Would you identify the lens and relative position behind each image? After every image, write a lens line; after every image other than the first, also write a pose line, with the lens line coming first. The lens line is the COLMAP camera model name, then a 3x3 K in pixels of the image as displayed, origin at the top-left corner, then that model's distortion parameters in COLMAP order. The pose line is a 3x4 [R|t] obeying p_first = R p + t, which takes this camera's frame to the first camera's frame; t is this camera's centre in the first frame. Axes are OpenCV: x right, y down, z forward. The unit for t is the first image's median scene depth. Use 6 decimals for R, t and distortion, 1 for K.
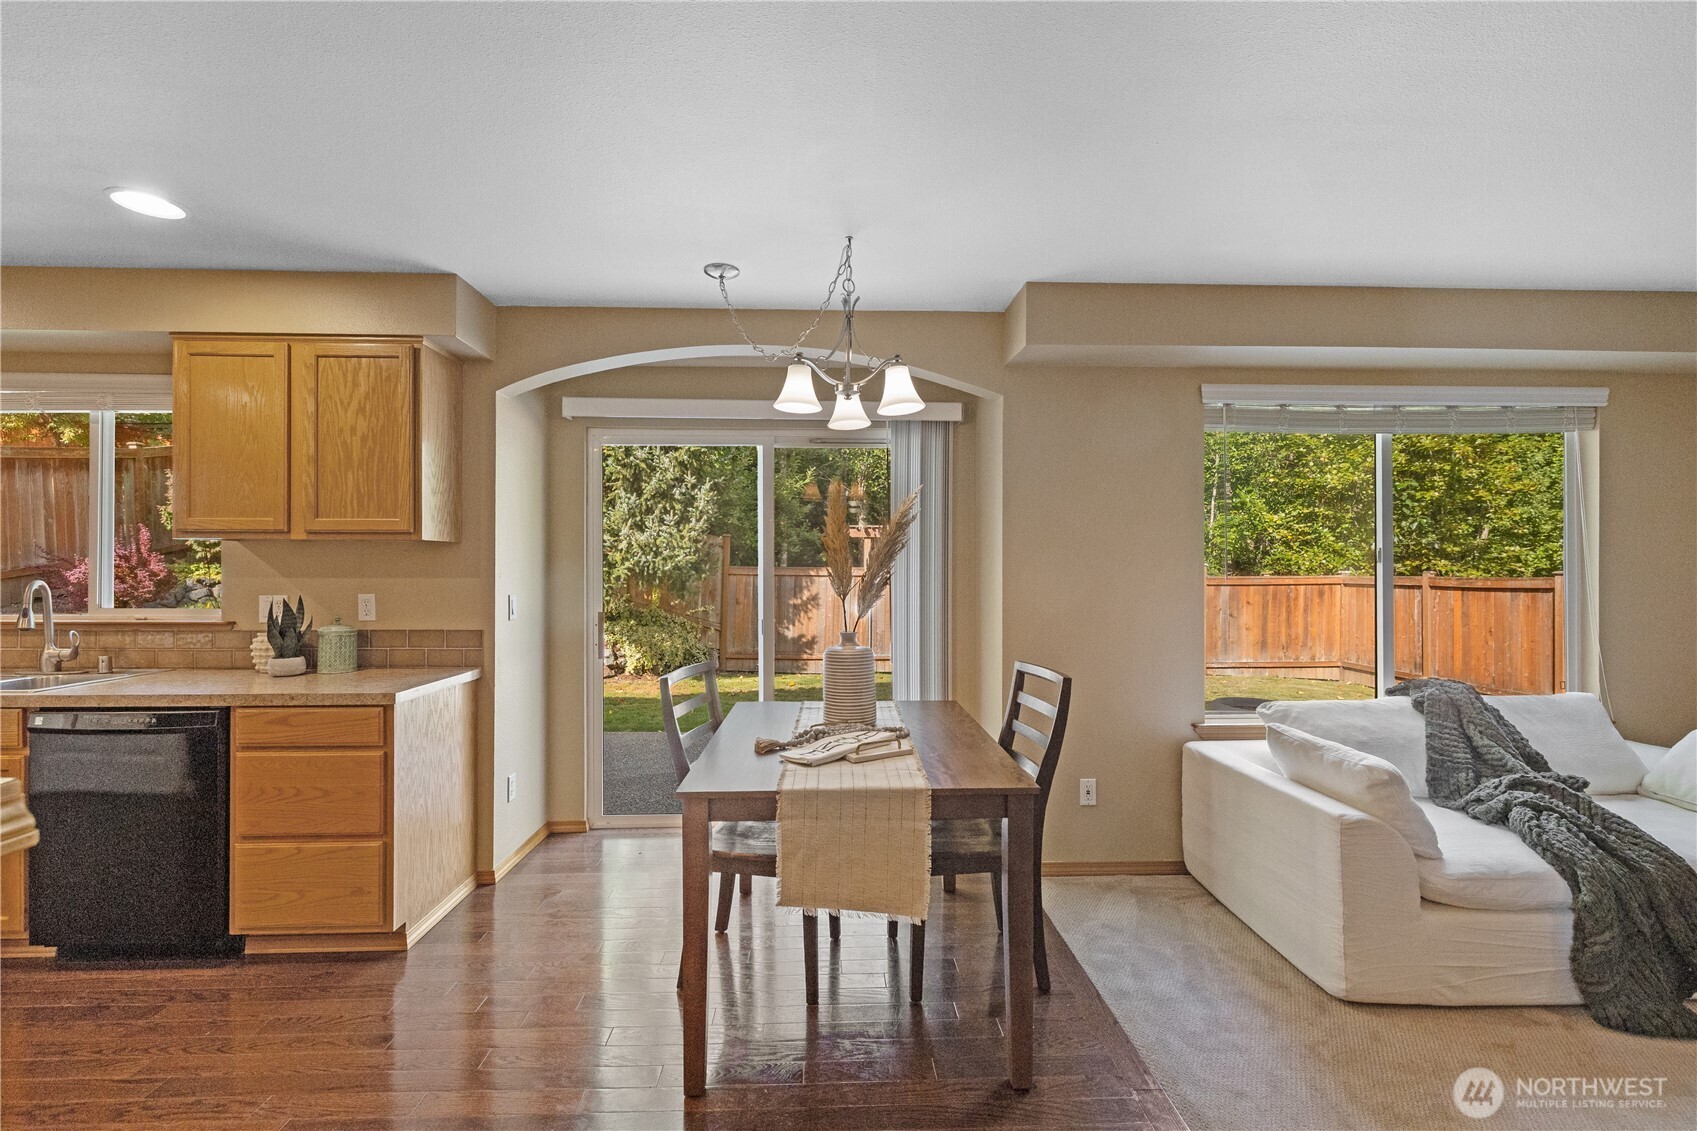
lens RADIAL K [[726.3, 0, 852.8], [0, 726.3, 563.1], [0, 0, 1]] dist [-0.000005, -0.000236]
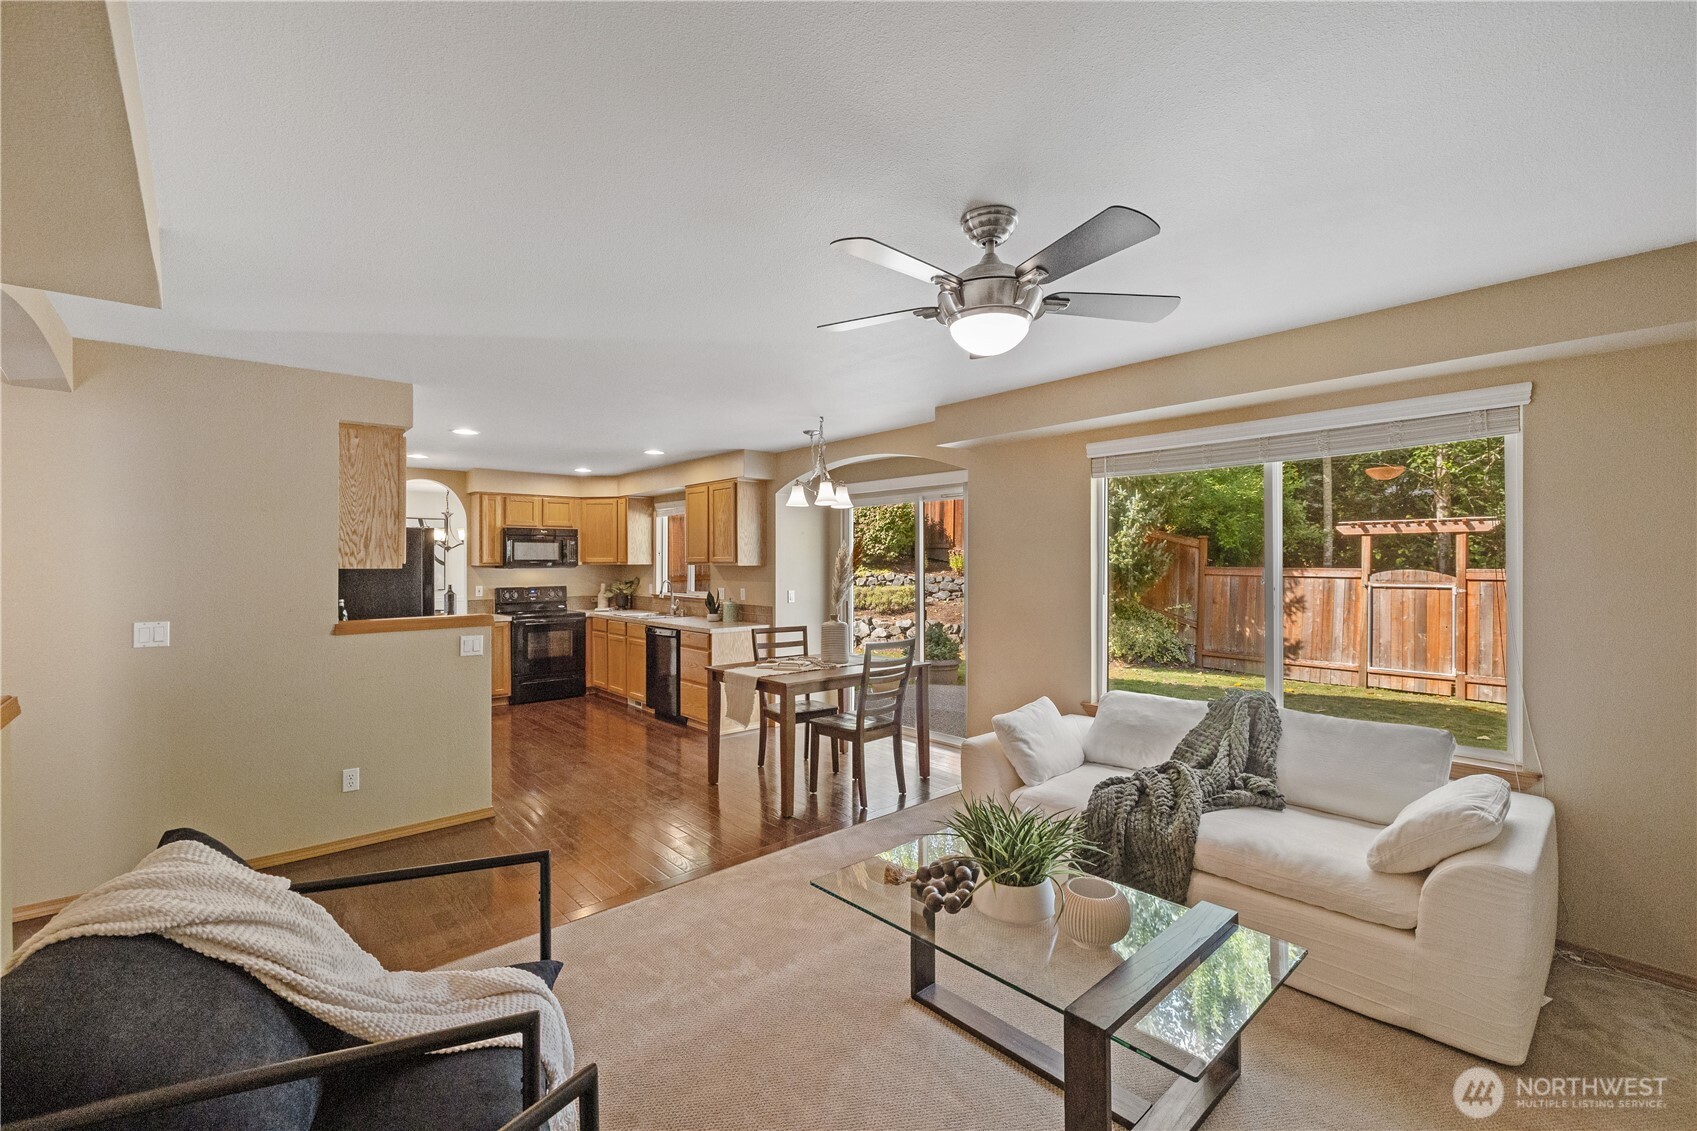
lens RADIAL K [[726.3, 0, 854.8], [0, 726.3, 560.3], [0, 0, 1]] dist [-0.000005, -0.000236]
pose [[0.638043, -0.004763, -0.769986, 1.271911], [0.009247, 0.999956, 0.001476, -0.044367], [0.769945, -0.008062, 0.638059, -0.166587]]
